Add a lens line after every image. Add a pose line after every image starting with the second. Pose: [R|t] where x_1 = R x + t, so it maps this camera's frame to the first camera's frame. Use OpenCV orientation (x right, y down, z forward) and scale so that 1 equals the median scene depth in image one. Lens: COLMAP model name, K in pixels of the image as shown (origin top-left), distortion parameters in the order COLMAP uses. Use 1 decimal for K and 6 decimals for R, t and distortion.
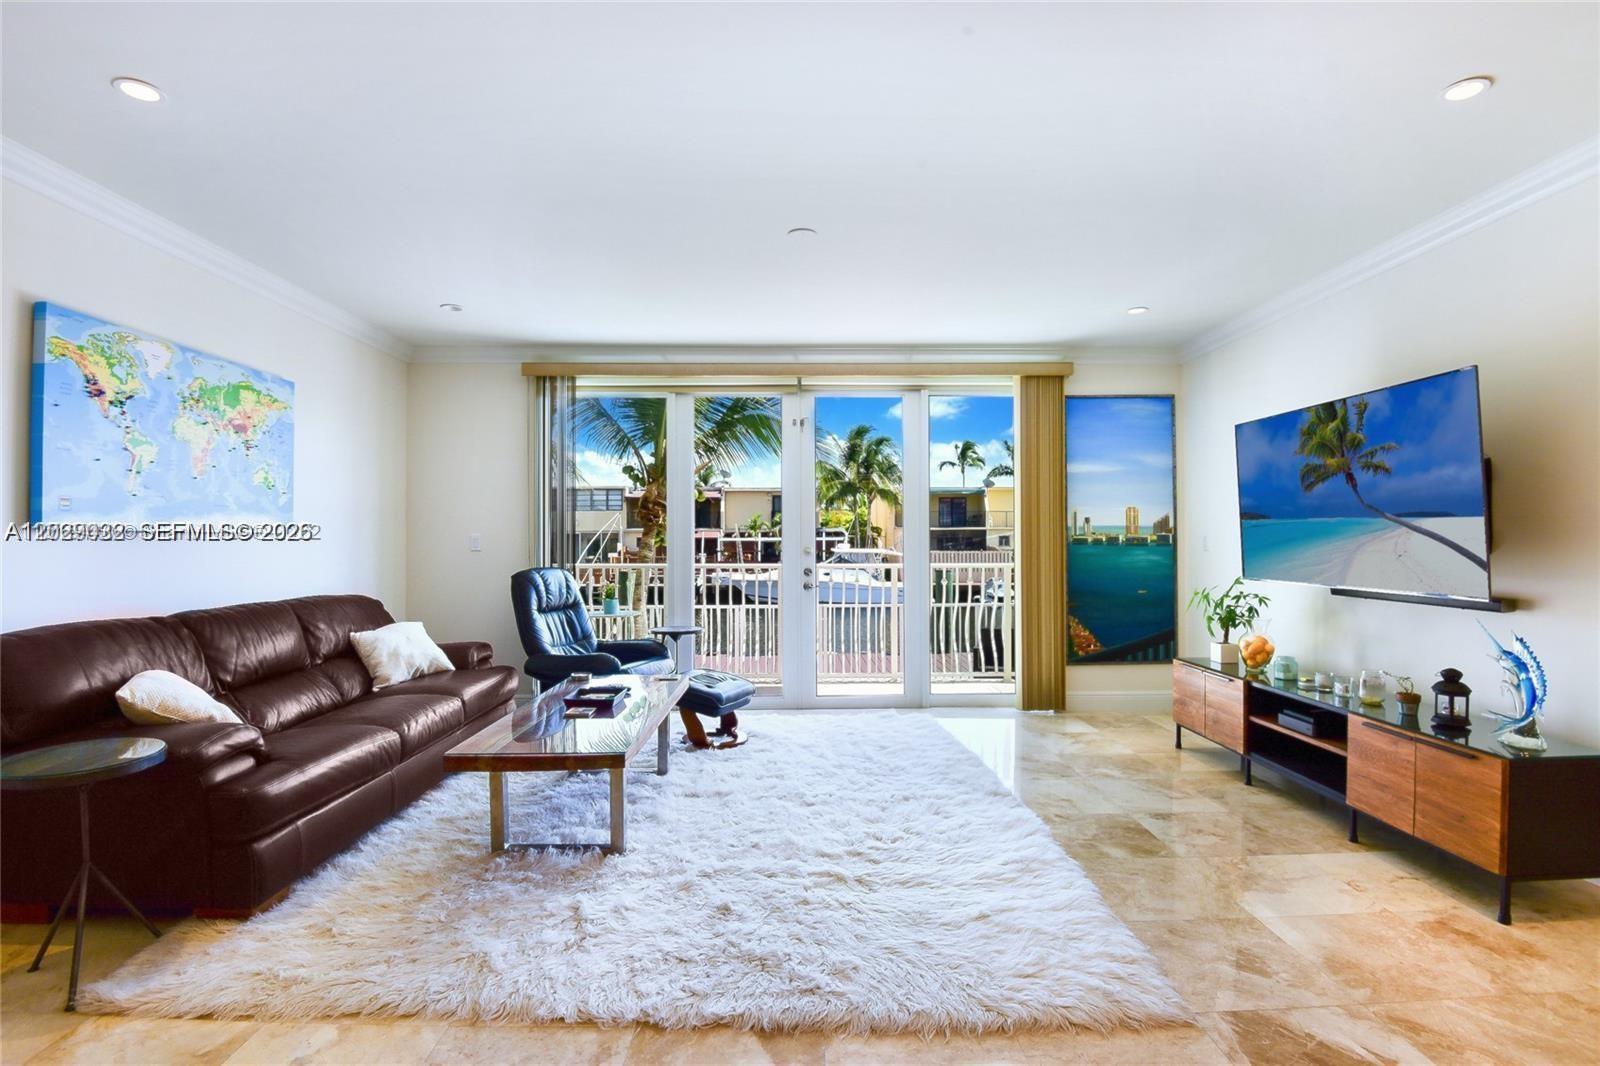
lens RADIAL K [[741.3, 0, 813.2], [0, 741.3, 540.8], [0, 0, 1]] dist [-0.008949, -0.018549]
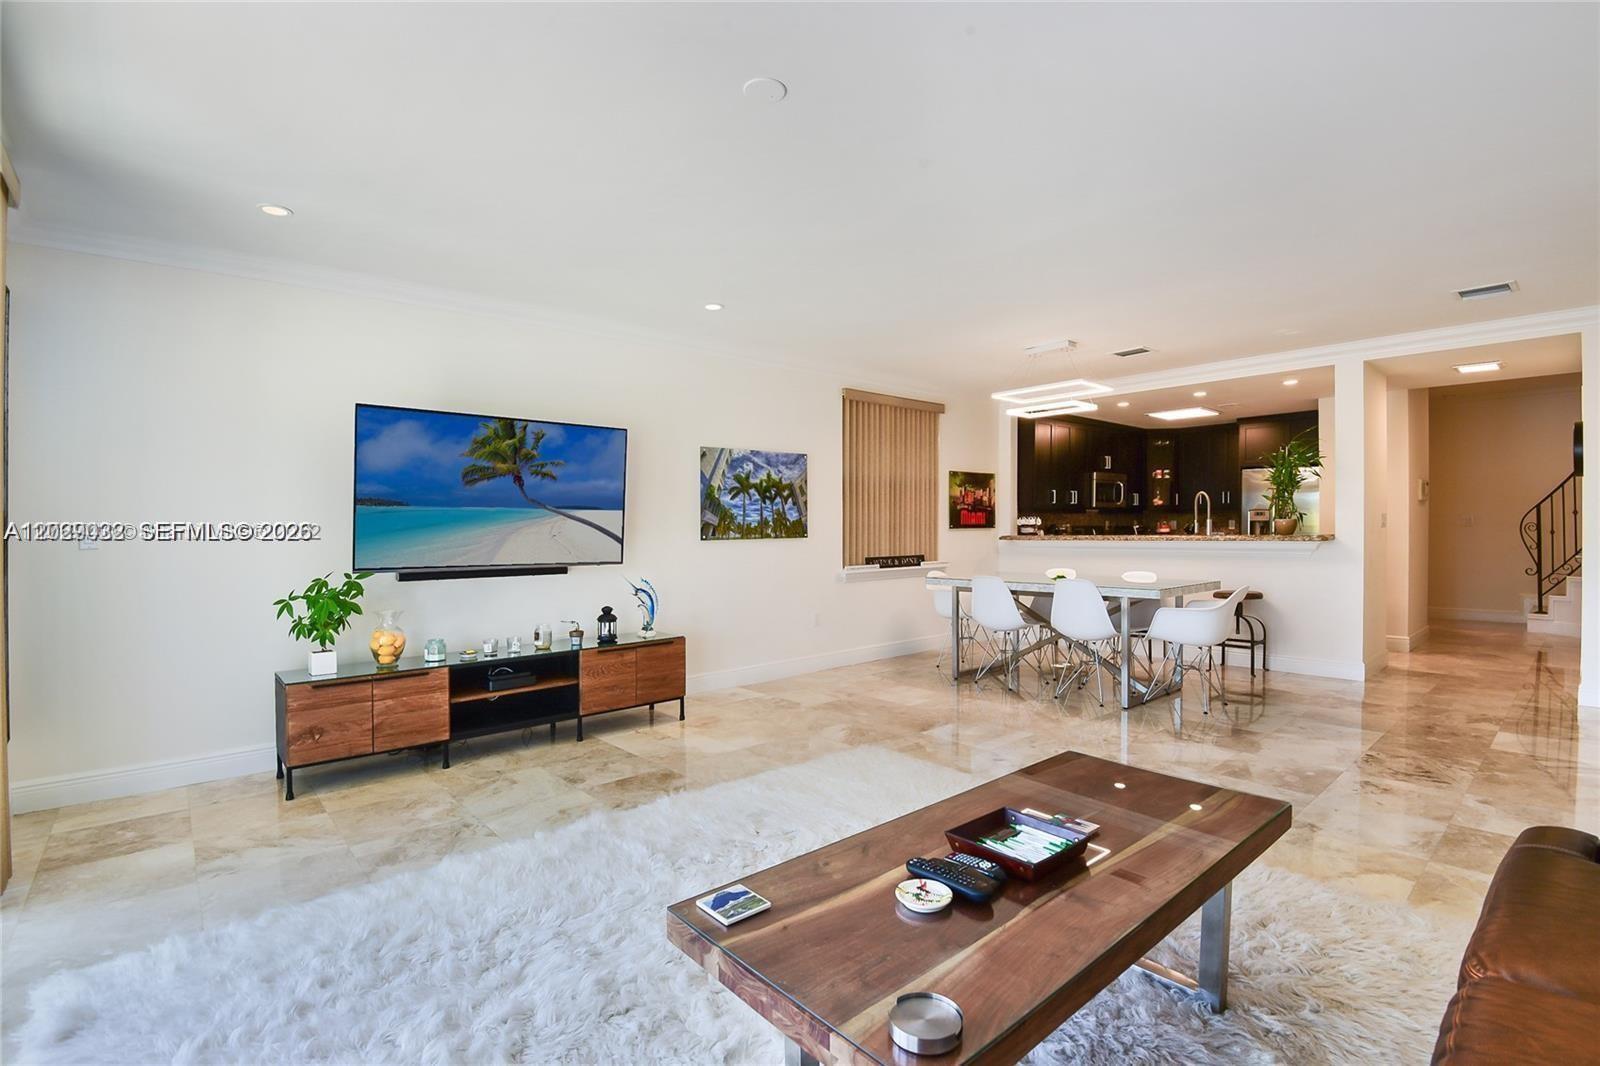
lens RADIAL K [[753.0, 0, 805.2], [0, 753.0, 532.3], [0, 0, 1]] dist [-0.006026, -0.014070]
pose [[-0.643448, -0.002124, 0.765487, -0.537034], [0.006520, 0.999945, 0.008255, -0.003413], [-0.765462, 0.010303, -0.643399, 1.286940]]
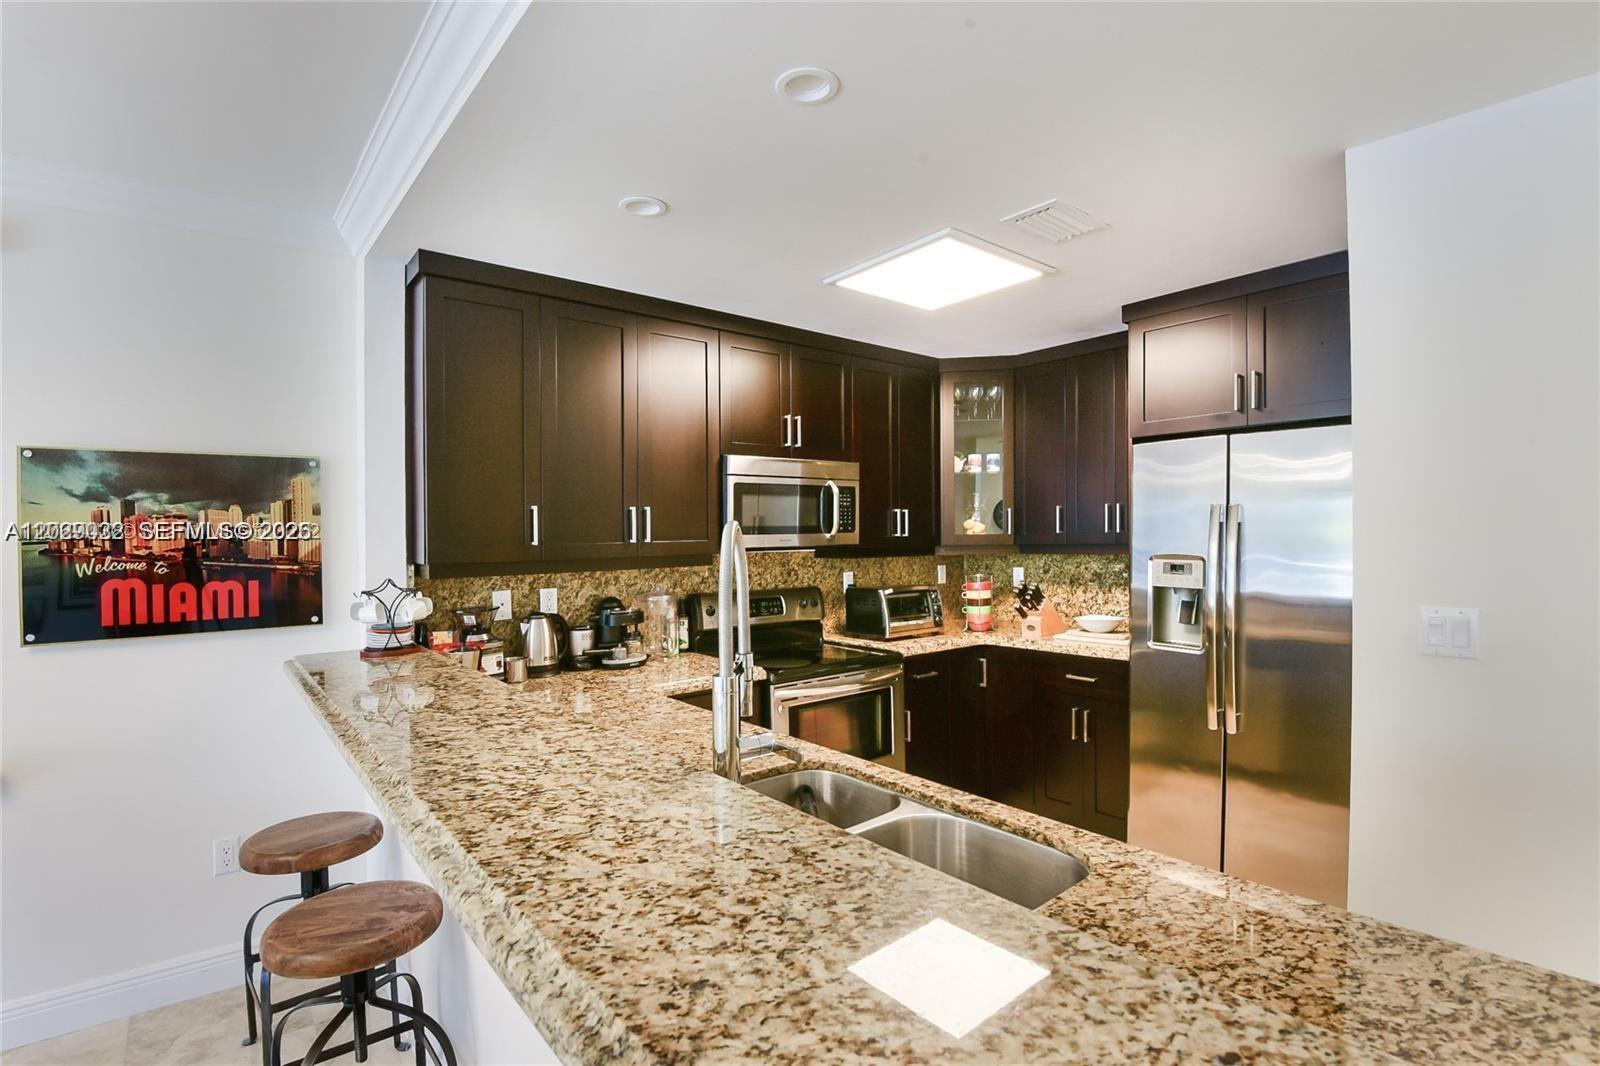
lens RADIAL K [[741.3, 0, 813.2], [0, 741.3, 540.8], [0, 0, 1]] dist [-0.008949, -0.018549]
pose [[-0.621702, -0.001201, 0.783253, -0.059705], [0.012322, 0.999860, 0.011313, -0.073991], [-0.783157, 0.016685, -0.621601, -0.430143]]
